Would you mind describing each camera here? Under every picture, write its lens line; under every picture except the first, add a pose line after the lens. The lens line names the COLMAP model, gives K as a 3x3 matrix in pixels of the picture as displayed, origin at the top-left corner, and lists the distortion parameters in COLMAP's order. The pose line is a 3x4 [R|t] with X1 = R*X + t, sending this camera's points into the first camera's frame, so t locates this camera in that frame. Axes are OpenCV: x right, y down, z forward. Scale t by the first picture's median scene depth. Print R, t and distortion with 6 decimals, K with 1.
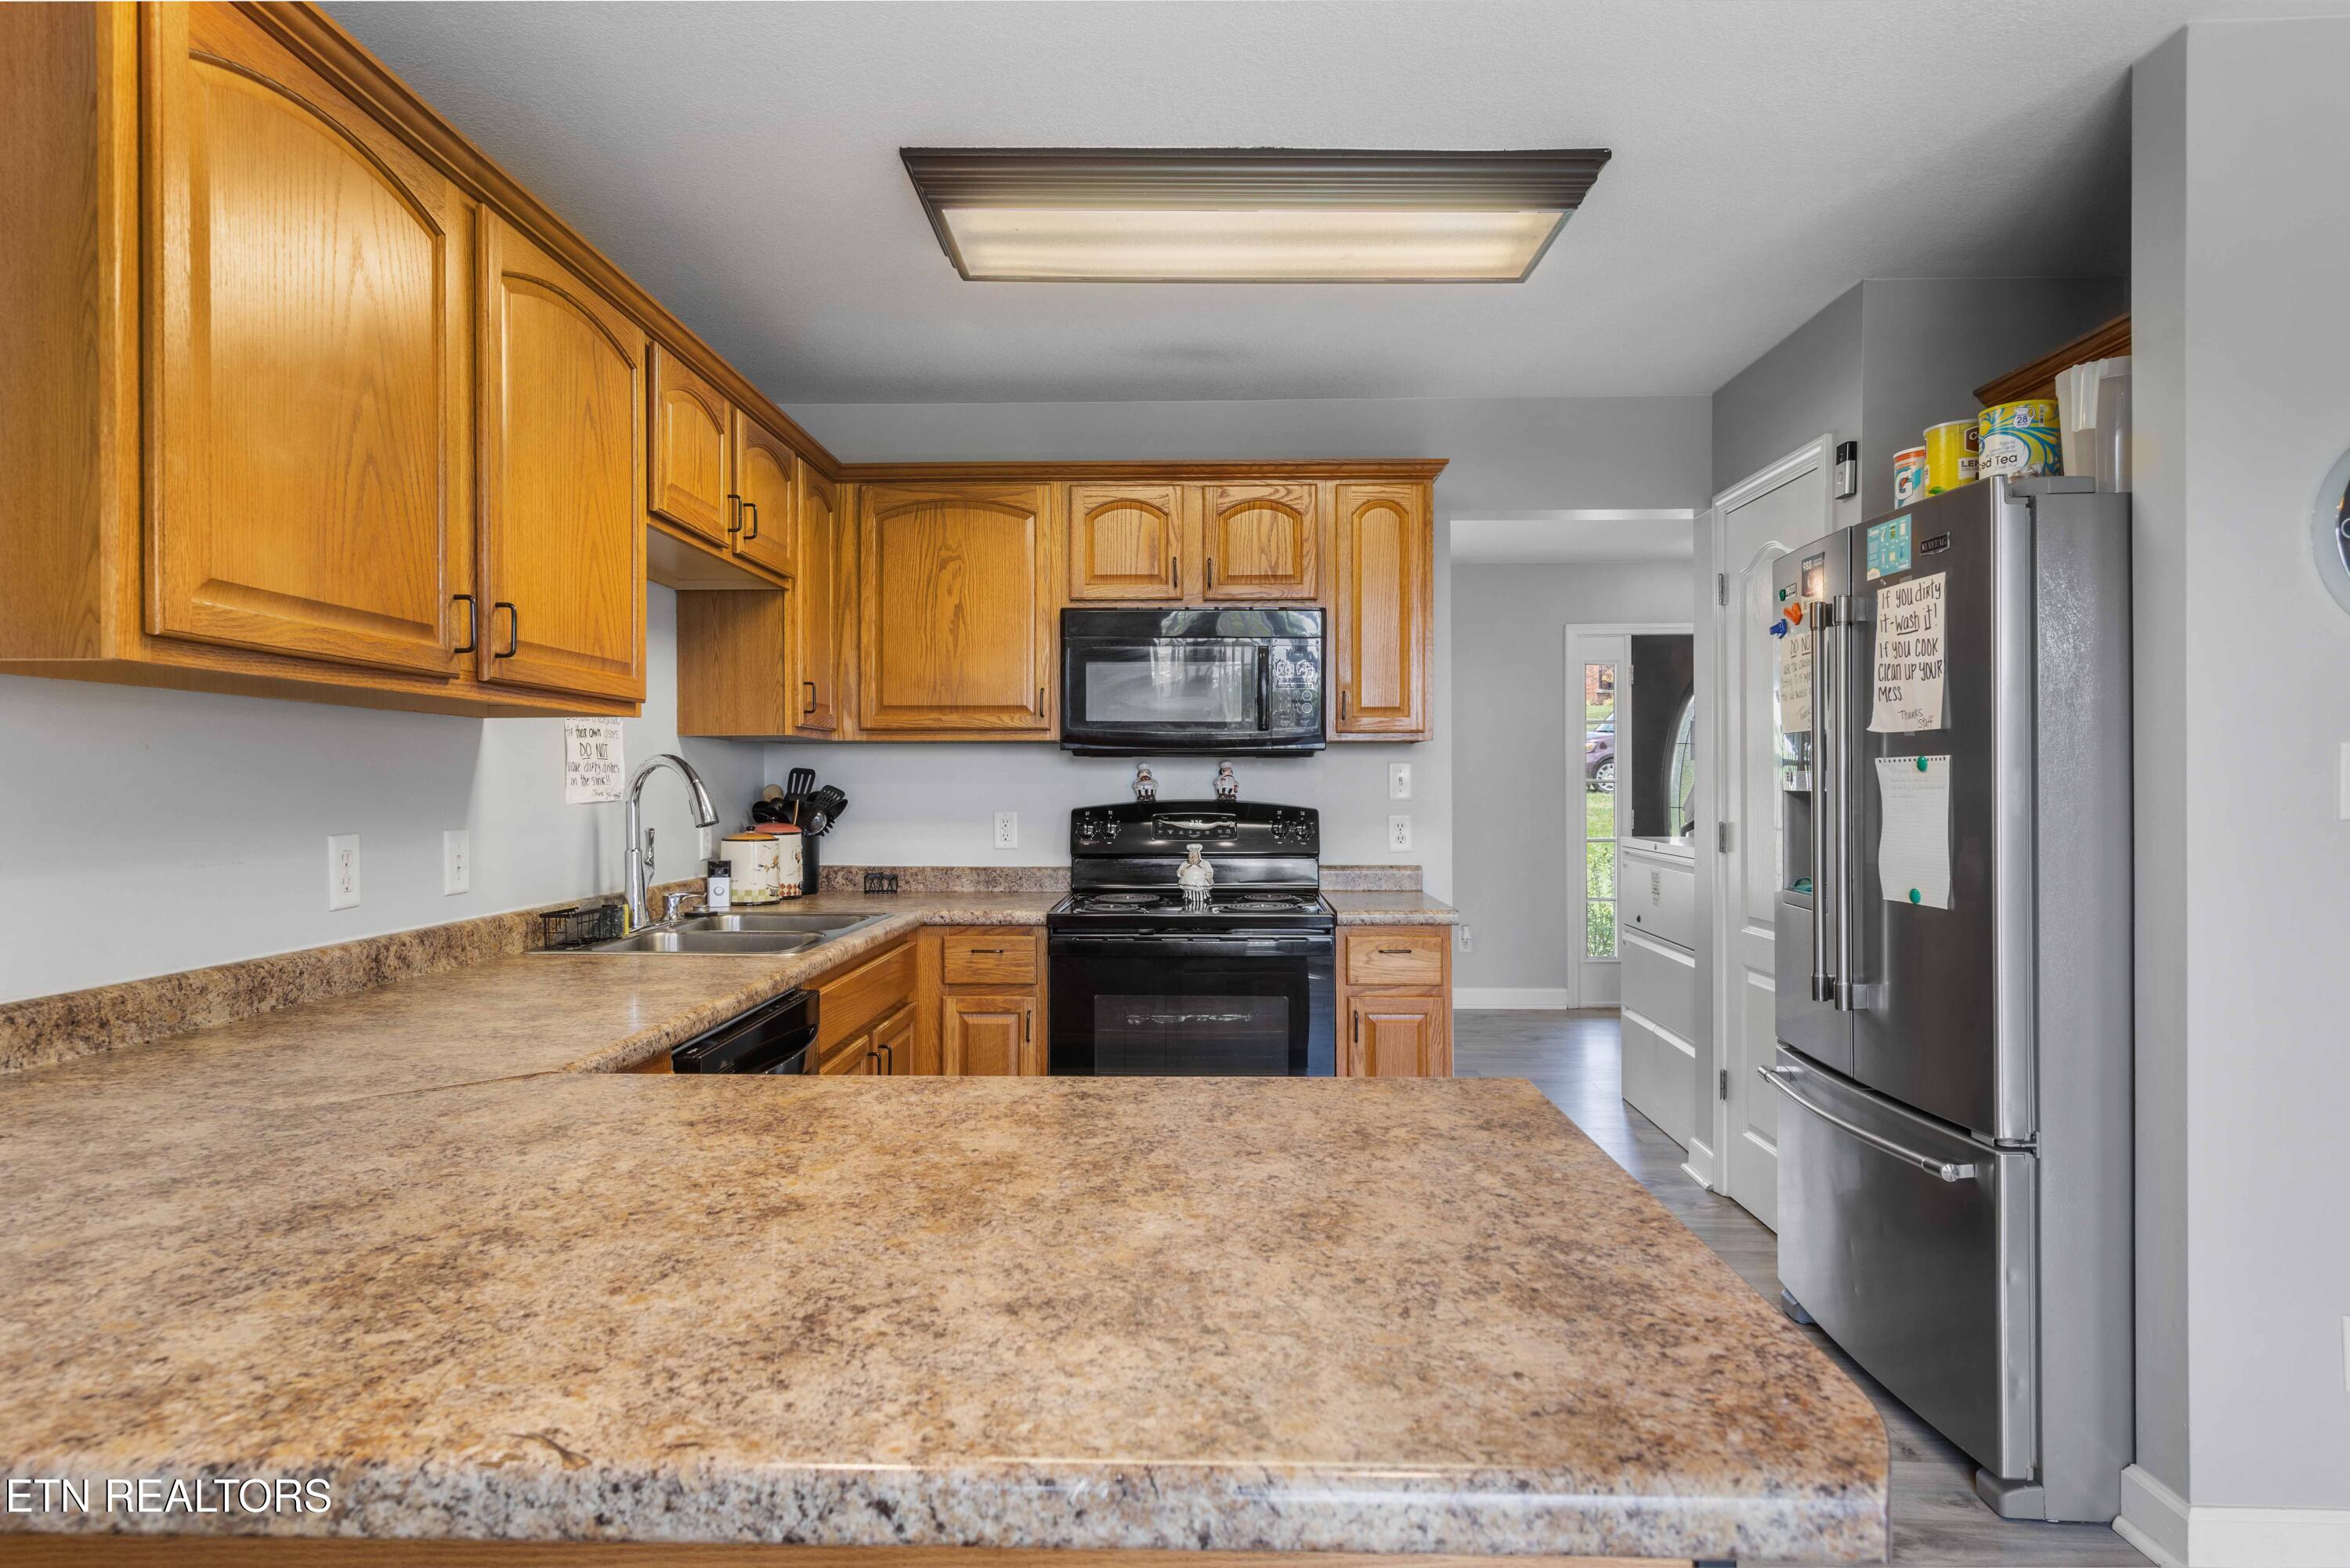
lens RADIAL K [[1328.1, 0, 1211.2], [0, 1328.1, 795.9], [0, 0, 1]] dist [0.000646, 0.000355]
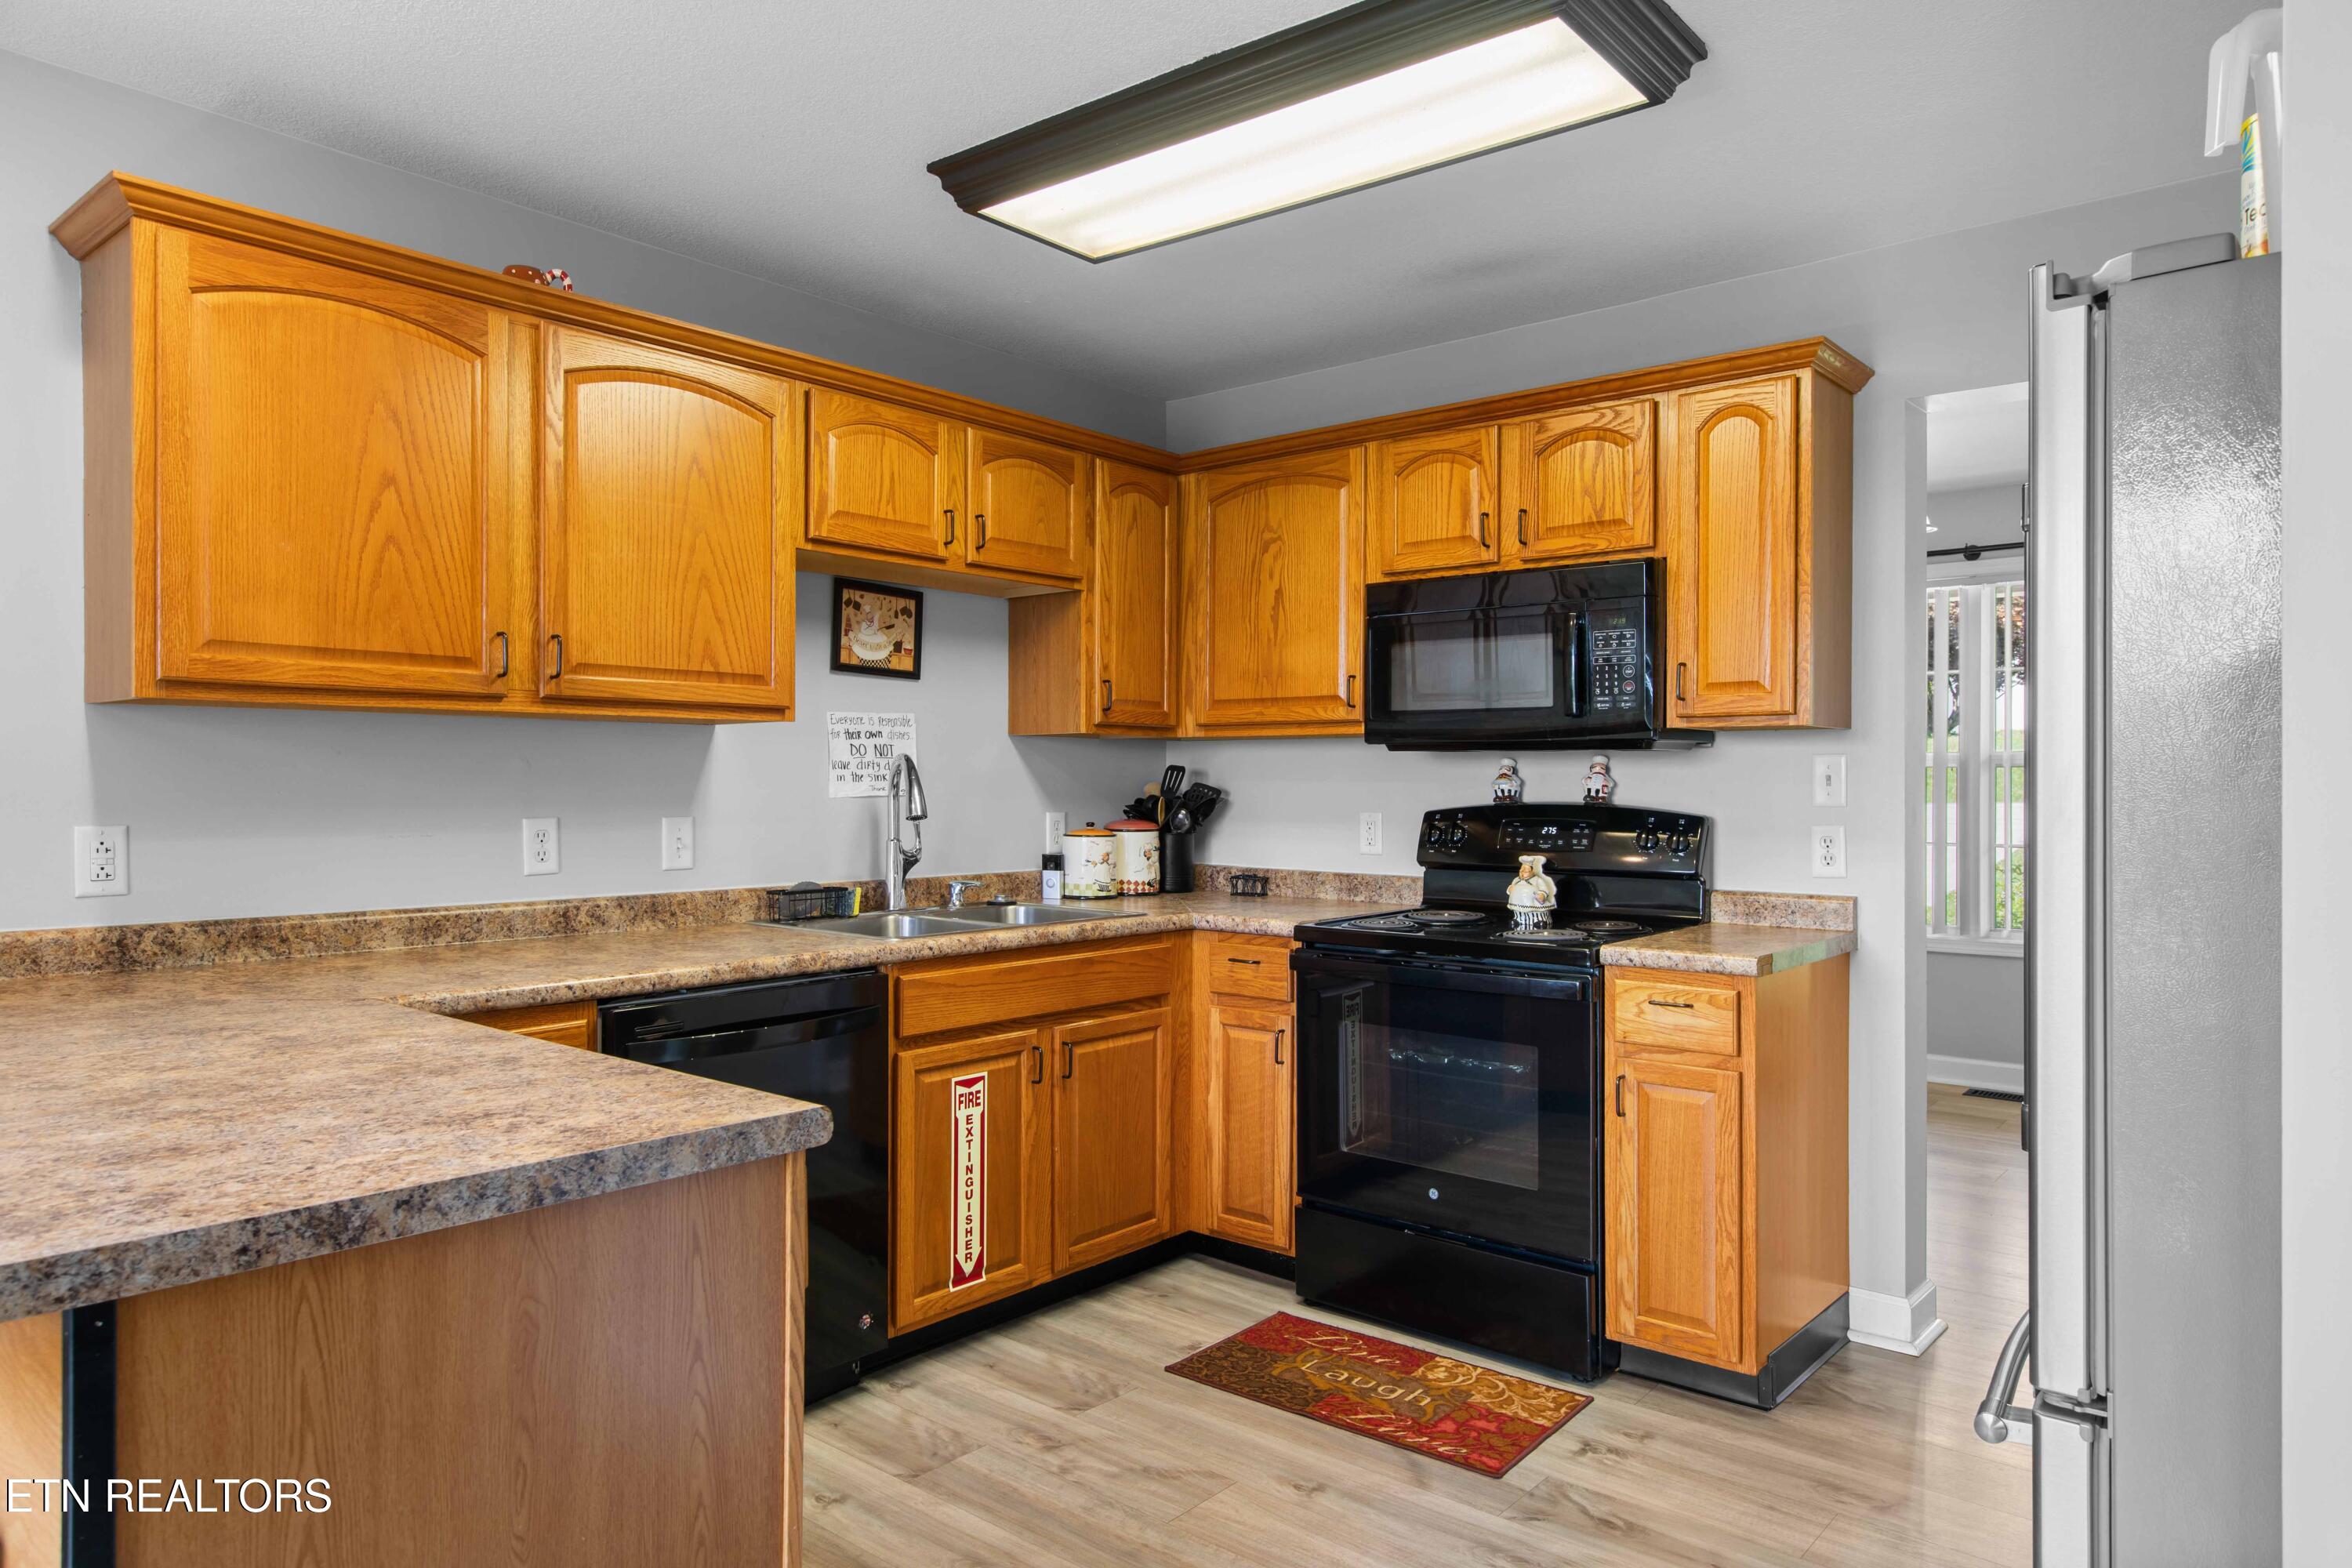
lens RADIAL K [[1529.5, 0, 1152.6], [0, 1529.5, 784.2], [0, 0, 1]] dist [0.012506, -0.000476]
pose [[0.762337, 0.003959, -0.647168, 0.437485], [-0.010289, 0.999929, -0.006002, -0.000005], [0.647098, 0.011234, 0.762324, 0.126953]]
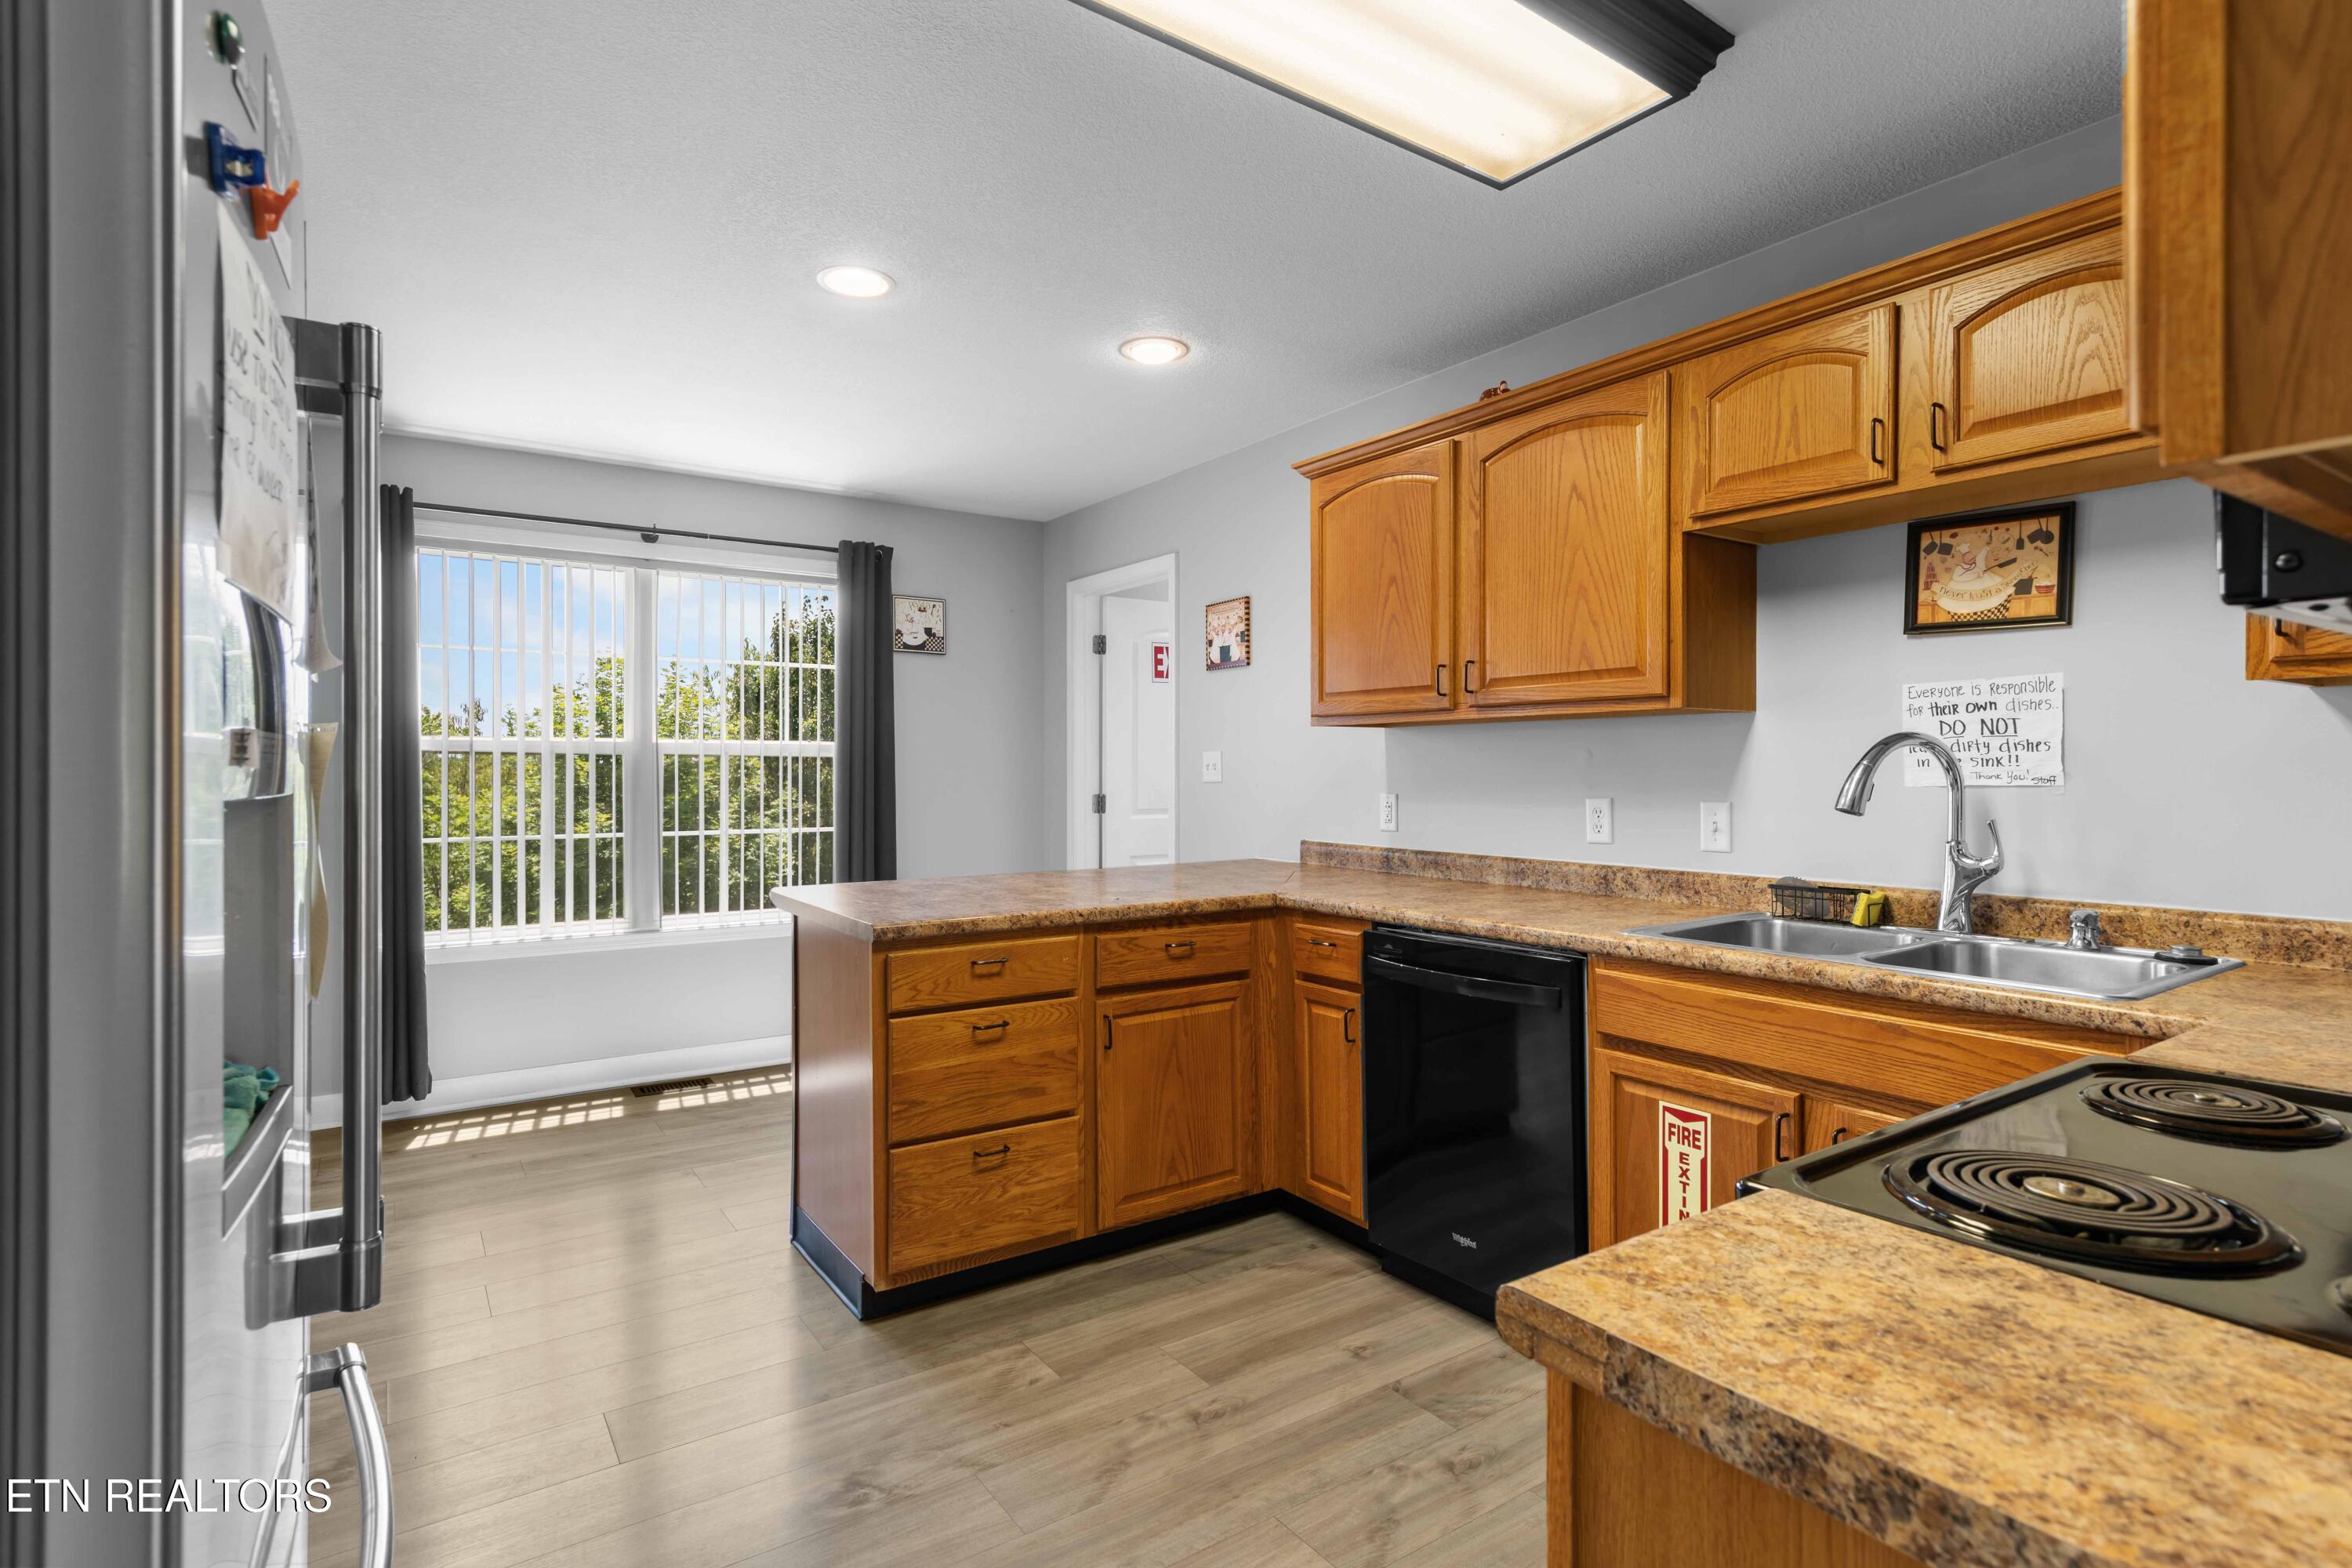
lens RADIAL K [[1194.3, 0, 1187.9], [0, 1194.3, 772.2], [0, 0, 1]] dist [-0.003457, -0.000444]
pose [[-0.831640, 0.003113, -0.555306, 0.324609], [-0.003560, 0.999934, 0.010938, -0.008493], [0.555303, 0.011073, -0.831574, 1.061895]]
